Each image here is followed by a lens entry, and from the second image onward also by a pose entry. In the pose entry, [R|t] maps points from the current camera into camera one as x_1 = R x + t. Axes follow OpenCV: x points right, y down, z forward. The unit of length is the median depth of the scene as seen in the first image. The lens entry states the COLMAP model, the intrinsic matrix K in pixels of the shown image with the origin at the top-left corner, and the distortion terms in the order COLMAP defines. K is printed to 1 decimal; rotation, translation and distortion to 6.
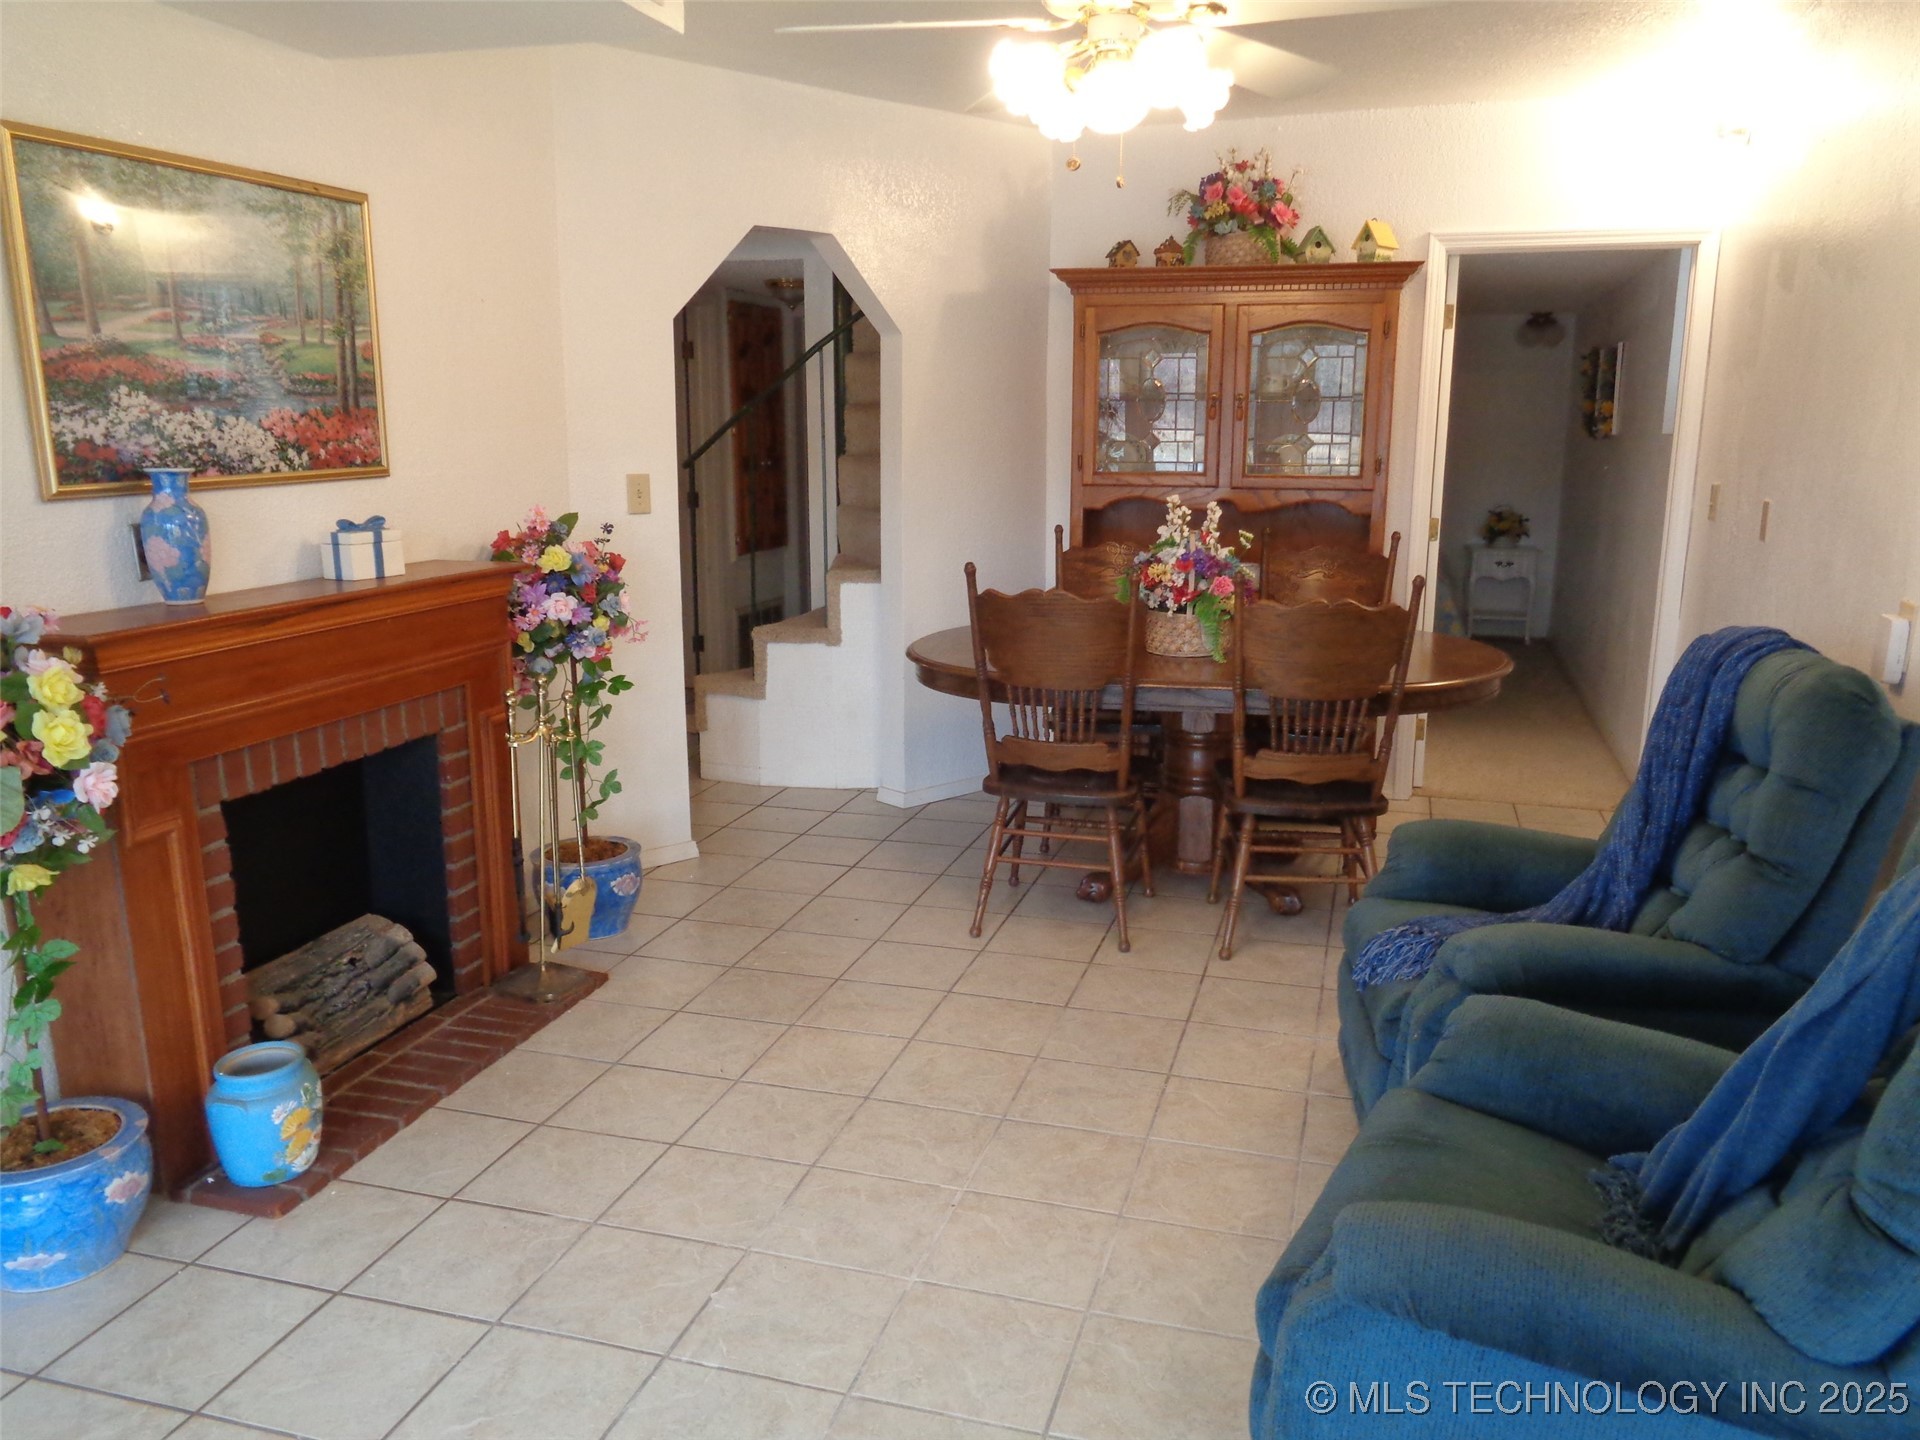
lens RADIAL K [[1438.4, 0, 971.0], [0, 1438.4, 724.7], [0, 0, 1]] dist [-0.000055, 0.002516]
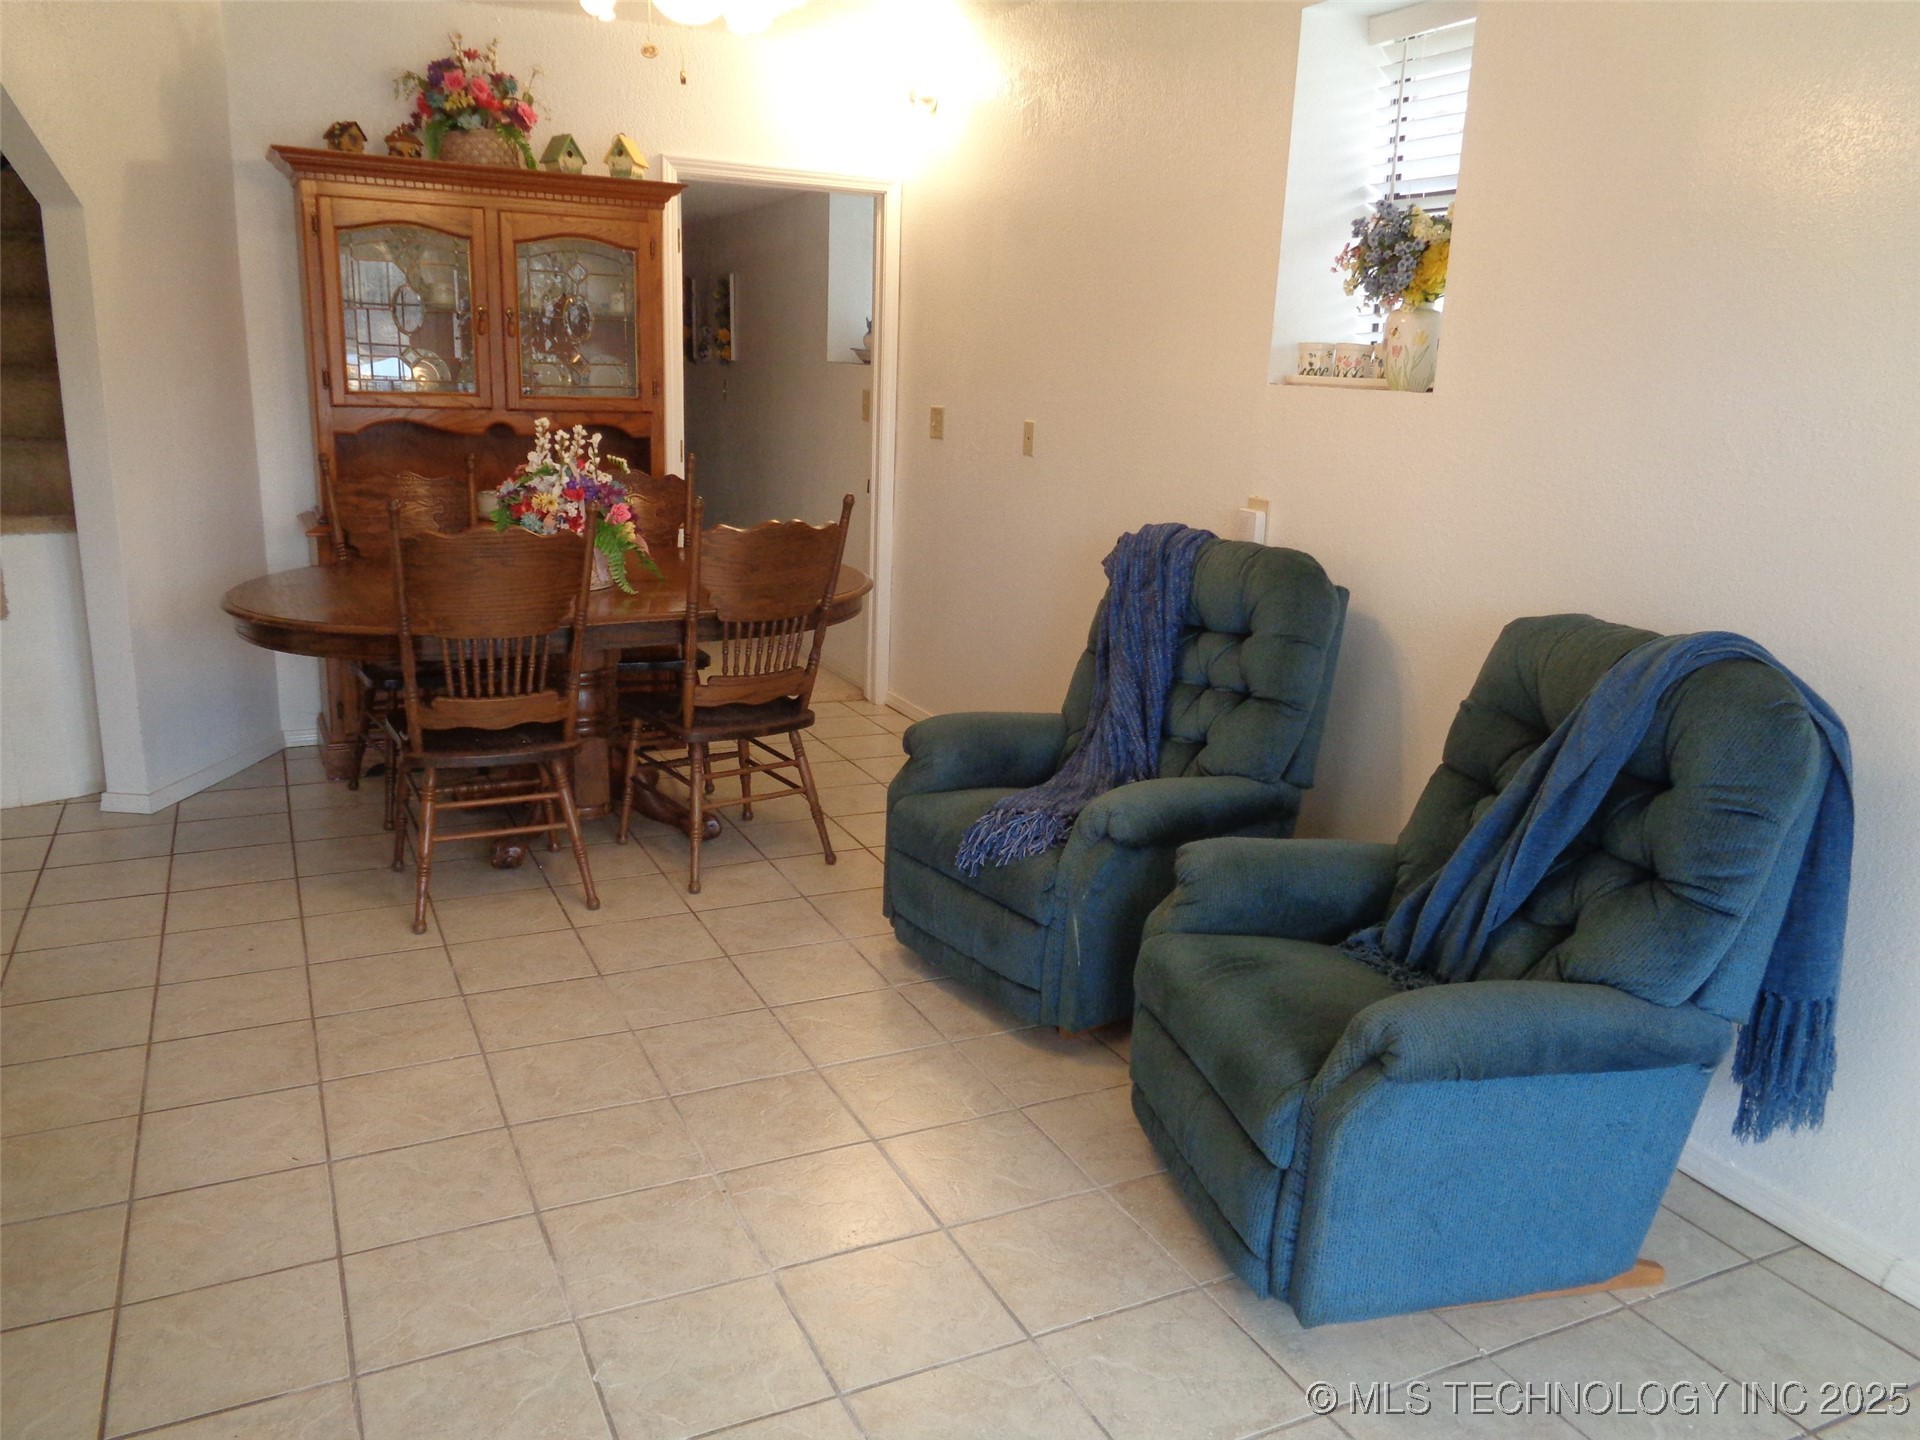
lens RADIAL K [[1438.4, 0, 972.4], [0, 1438.4, 725.4], [0, 0, 1]] dist [-0.000055, 0.002516]
pose [[0.732262, -0.143339, 0.665767, -0.258092], [0.107749, 0.989671, 0.094564, -0.018641], [-0.672445, 0.002491, 0.740143, 0.111626]]
